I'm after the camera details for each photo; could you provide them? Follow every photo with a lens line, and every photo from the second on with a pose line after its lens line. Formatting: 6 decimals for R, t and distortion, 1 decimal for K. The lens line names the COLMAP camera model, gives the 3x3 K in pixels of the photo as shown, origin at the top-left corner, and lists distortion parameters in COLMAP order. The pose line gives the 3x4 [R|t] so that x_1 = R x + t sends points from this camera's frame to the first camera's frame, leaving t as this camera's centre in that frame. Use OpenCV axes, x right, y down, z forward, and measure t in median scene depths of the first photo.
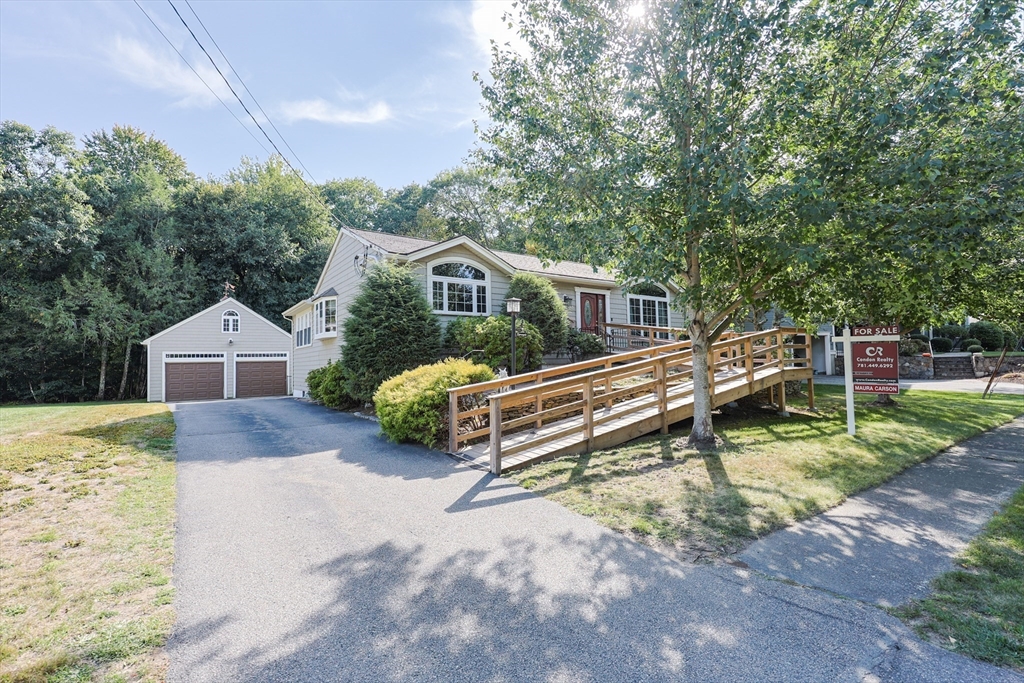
lens RADIAL K [[475.7, 0, 512.0], [0, 475.7, 341.5], [0, 0, 1]] dist [-0.000568, -0.000070]
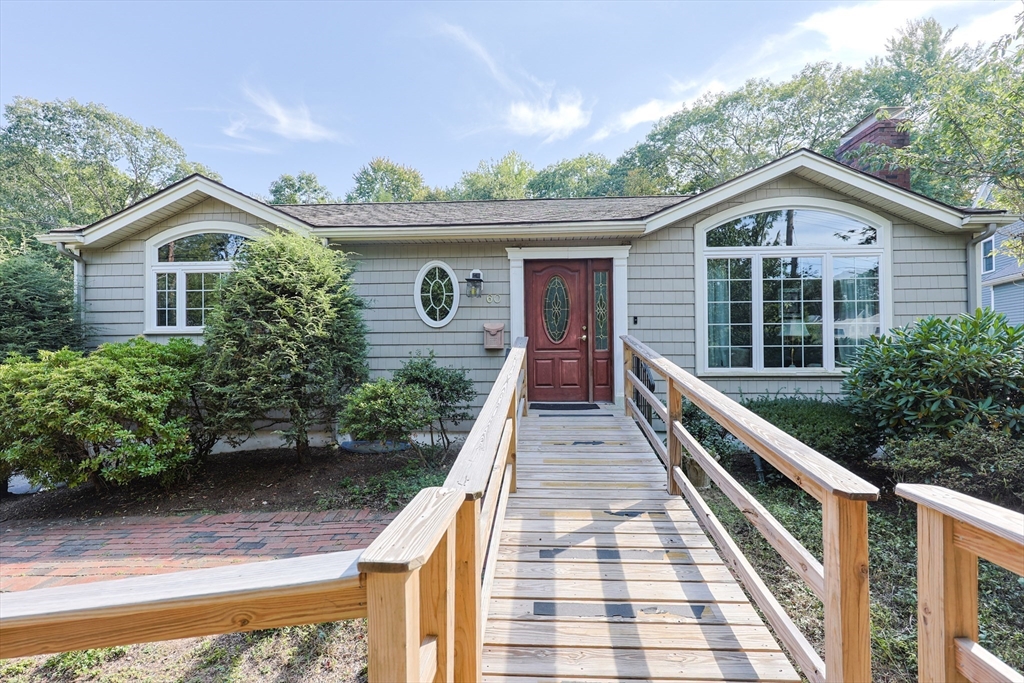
lens RADIAL K [[446.4, 0, 512.0], [0, 446.4, 341.5], [0, 0, 1]] dist [0.000243, 0.000037]
pose [[0.766957, 0.005107, -0.641678, 0.475552], [0.018694, 0.999366, 0.030297, -0.055675], [0.641426, -0.035232, 0.766375, 0.858057]]
